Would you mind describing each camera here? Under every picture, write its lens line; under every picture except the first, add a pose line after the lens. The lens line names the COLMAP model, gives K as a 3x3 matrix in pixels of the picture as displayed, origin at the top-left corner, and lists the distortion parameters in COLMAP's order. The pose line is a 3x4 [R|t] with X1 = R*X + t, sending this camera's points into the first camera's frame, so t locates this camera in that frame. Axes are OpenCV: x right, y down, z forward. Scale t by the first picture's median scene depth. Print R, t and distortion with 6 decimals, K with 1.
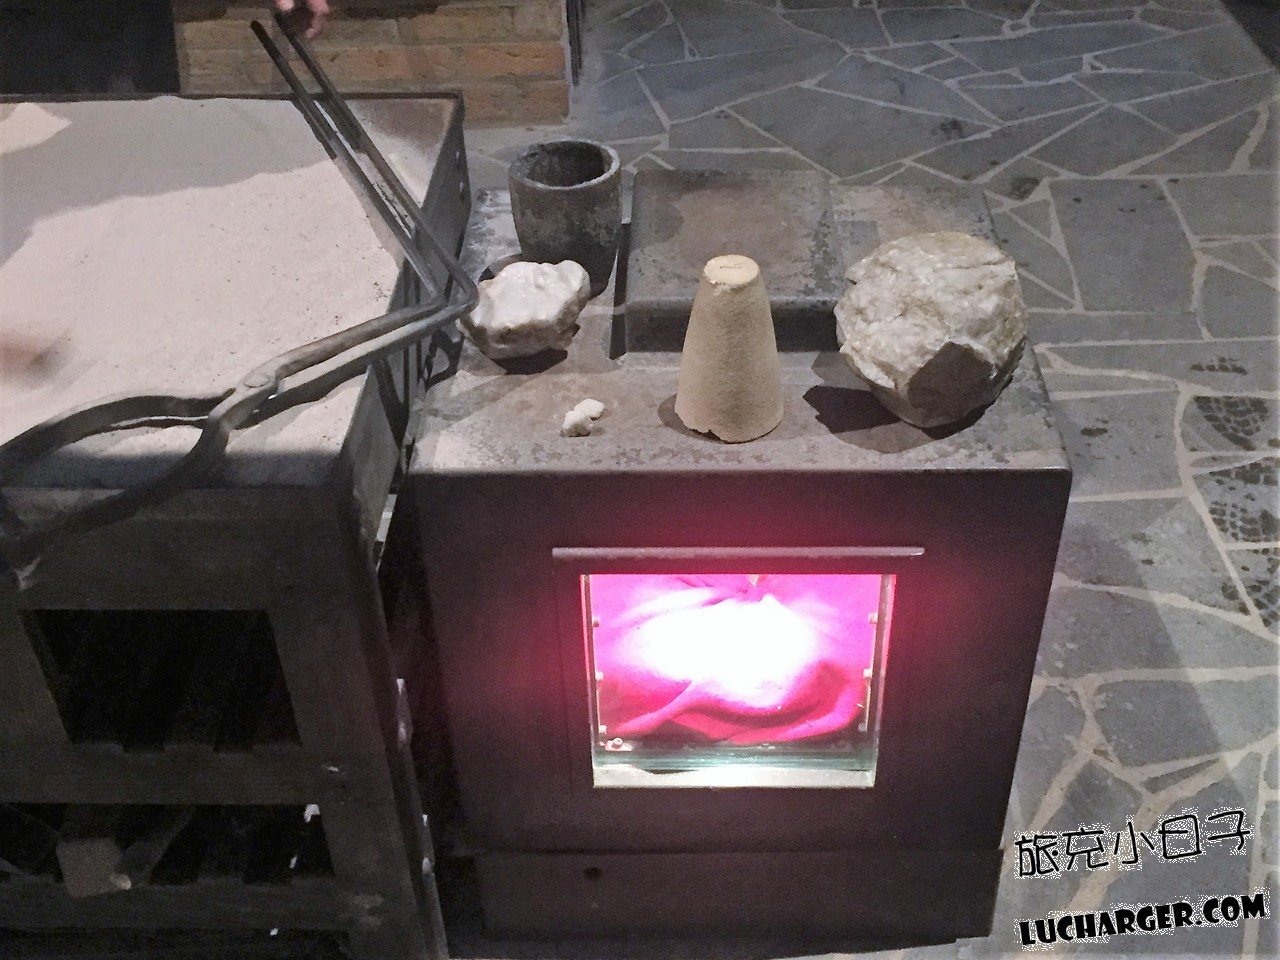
lens RADIAL K [[1498.0, 0, 639.9], [0, 1498.0, 480.0], [0, 0, 1]] dist [0.056949, 0.000000]
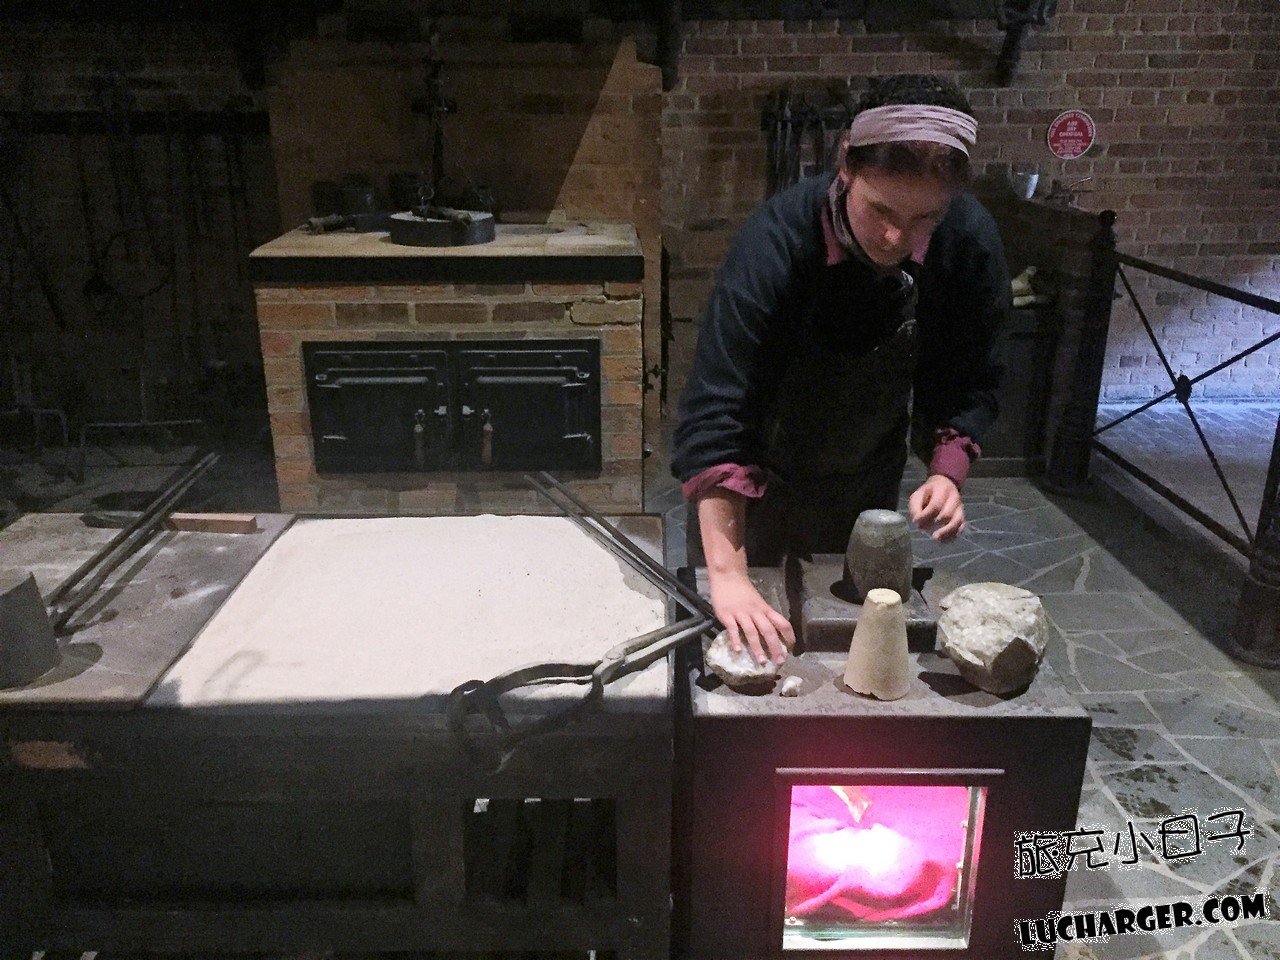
lens RADIAL K [[1105.4, 0, 636.7], [0, 1105.4, 478.4], [0, 0, 1]] dist [0.060100, -0.060879]
pose [[0.998745, 0.017031, 0.047093, -0.275212], [-0.000711, 0.945126, -0.326706, 0.144501], [-0.050073, 0.326263, 0.943952, -0.233047]]
